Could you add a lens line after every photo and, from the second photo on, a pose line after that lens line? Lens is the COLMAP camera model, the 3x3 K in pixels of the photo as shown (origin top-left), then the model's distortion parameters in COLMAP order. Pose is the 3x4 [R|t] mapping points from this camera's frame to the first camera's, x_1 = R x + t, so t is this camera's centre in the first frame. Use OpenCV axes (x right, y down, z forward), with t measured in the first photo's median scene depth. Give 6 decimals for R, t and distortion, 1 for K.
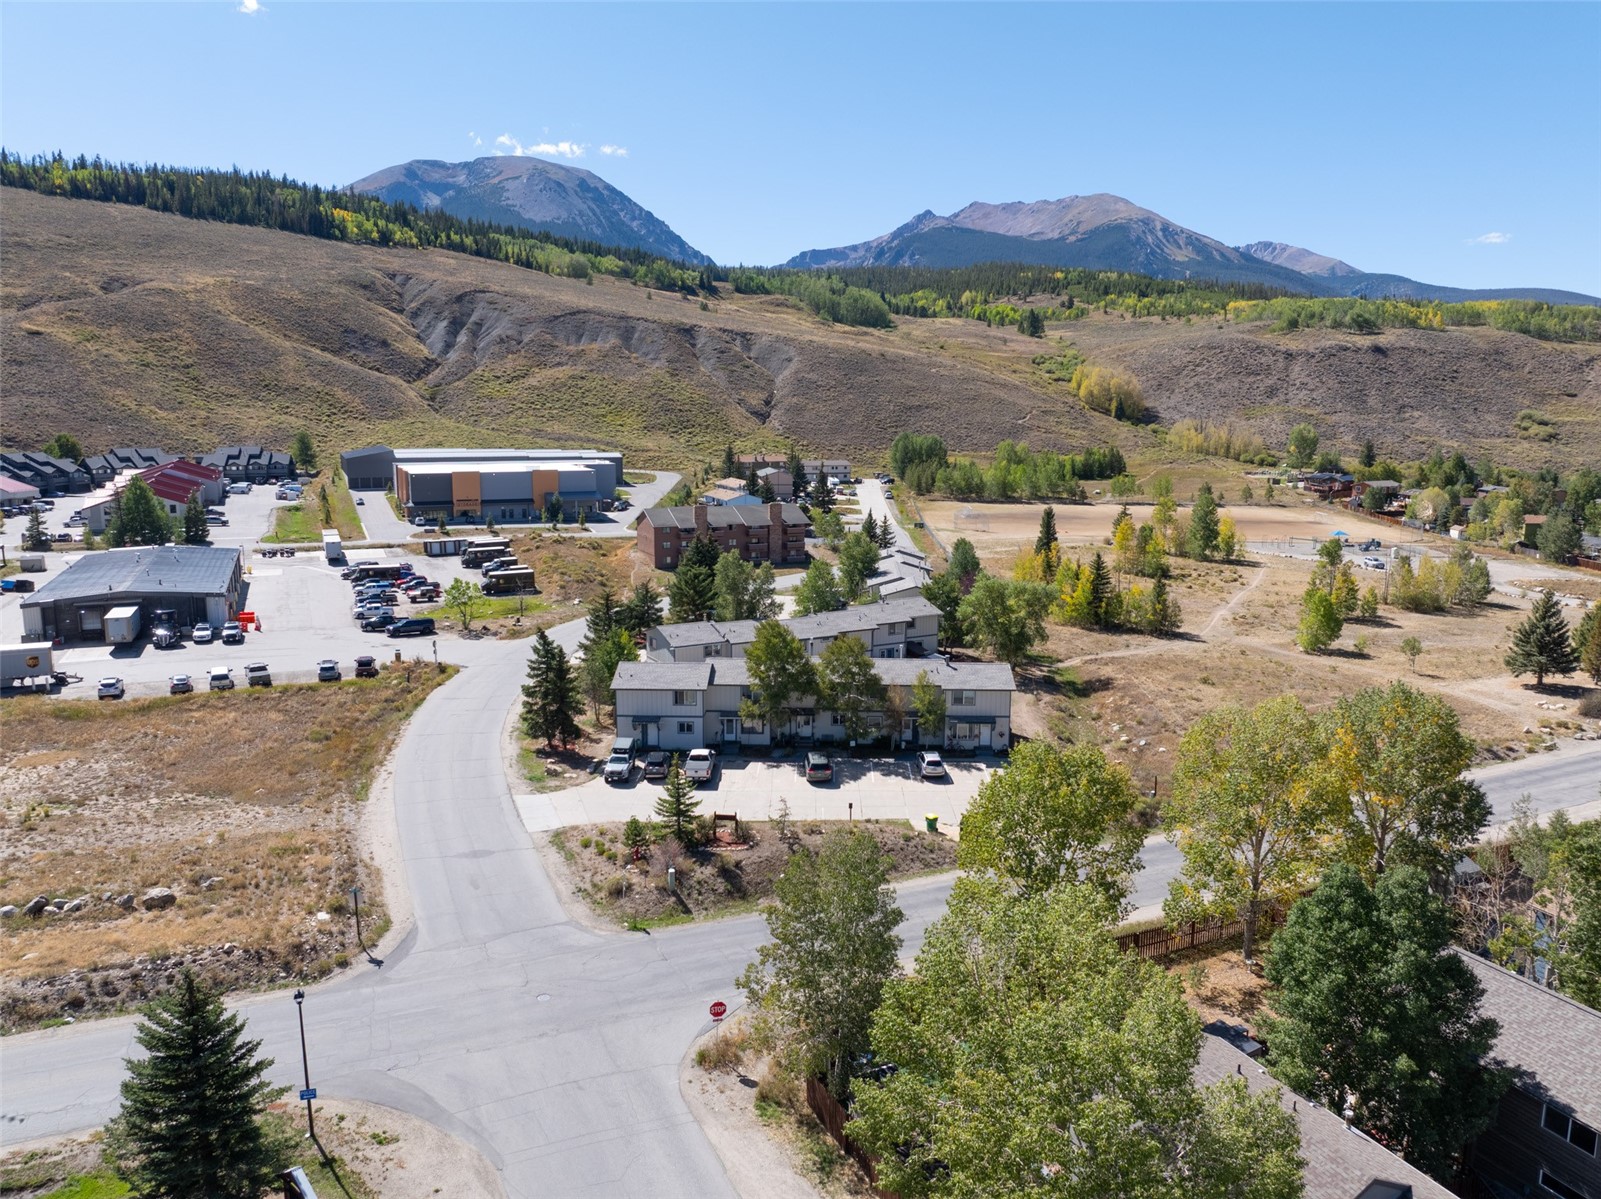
lens RADIAL K [[1121.9, 0, 800.5], [0, 1121.9, 599.5], [0, 0, 1]] dist [-0.058347, 0.030058]
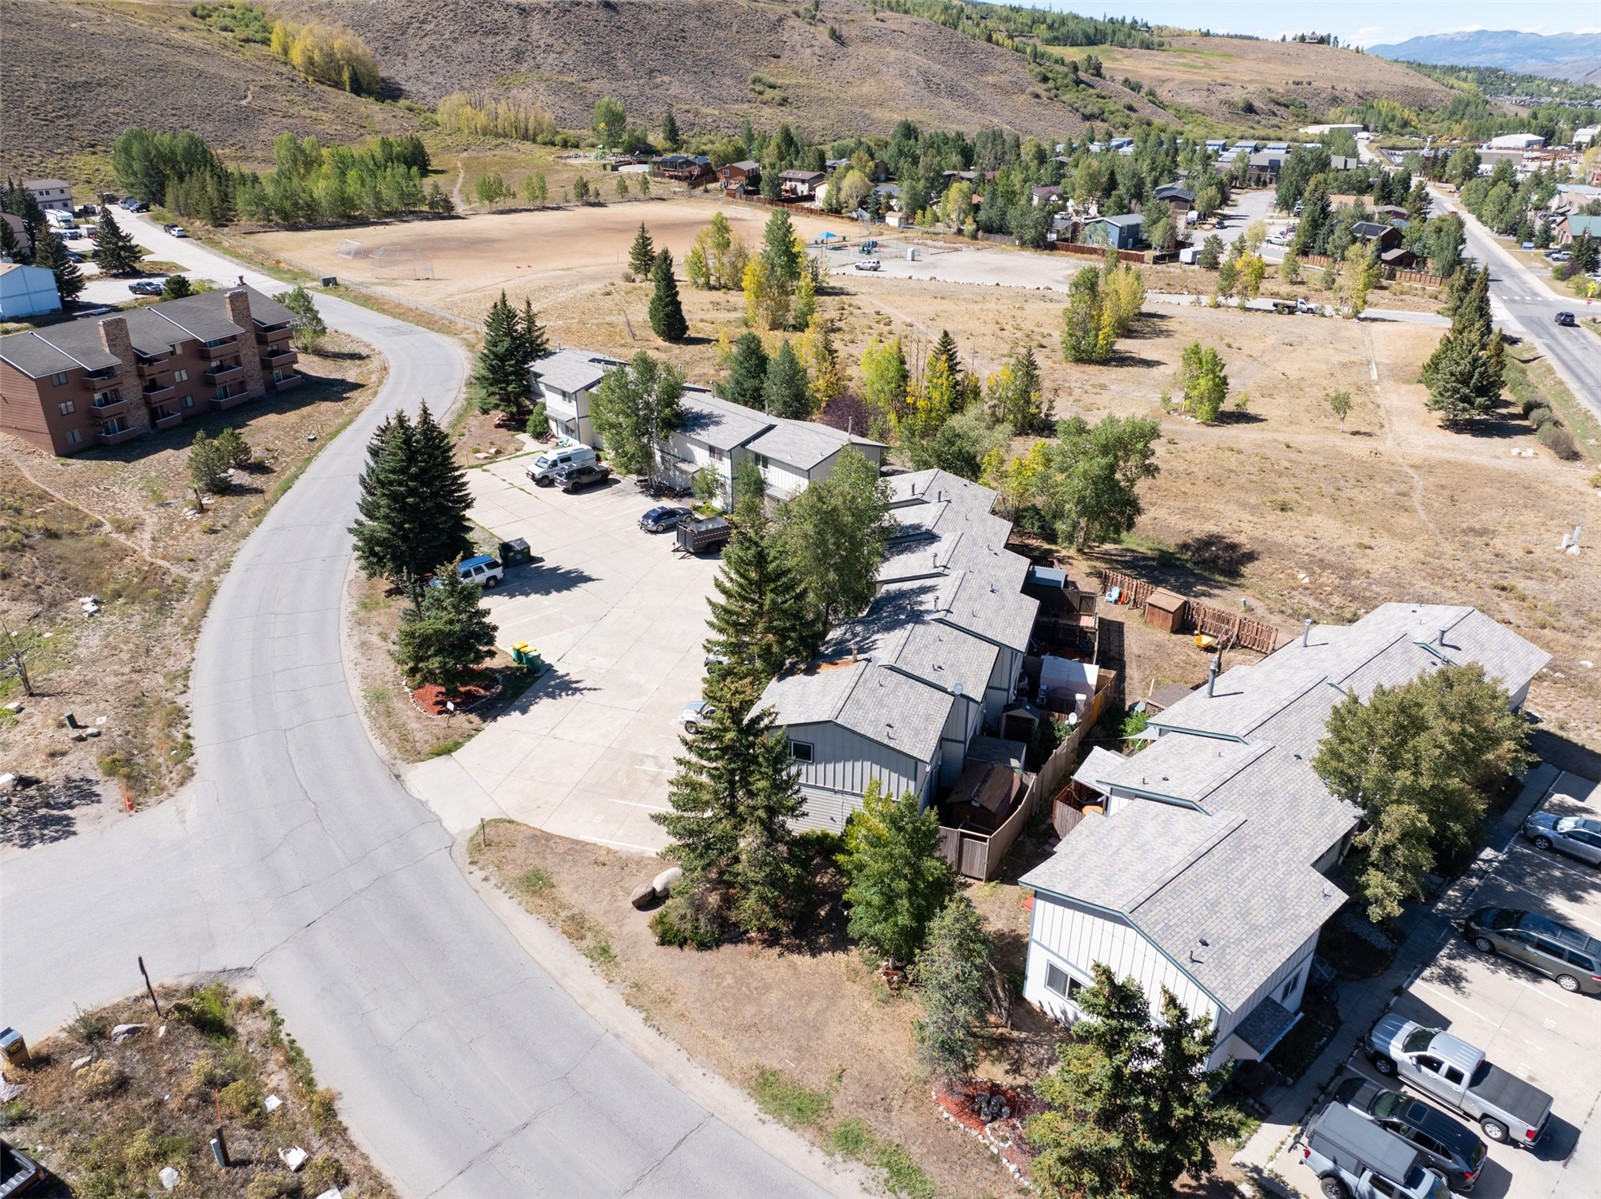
lens RADIAL K [[1121.9, 0, 800.5], [0, 1121.9, 599.5], [0, 0, 1]] dist [-0.058347, 0.030058]
pose [[0.729623, -0.297583, 0.615707, -0.083020], [0.116719, 0.941334, 0.316650, -0.033778], [-0.673815, -0.159170, 0.721553, 0.154666]]
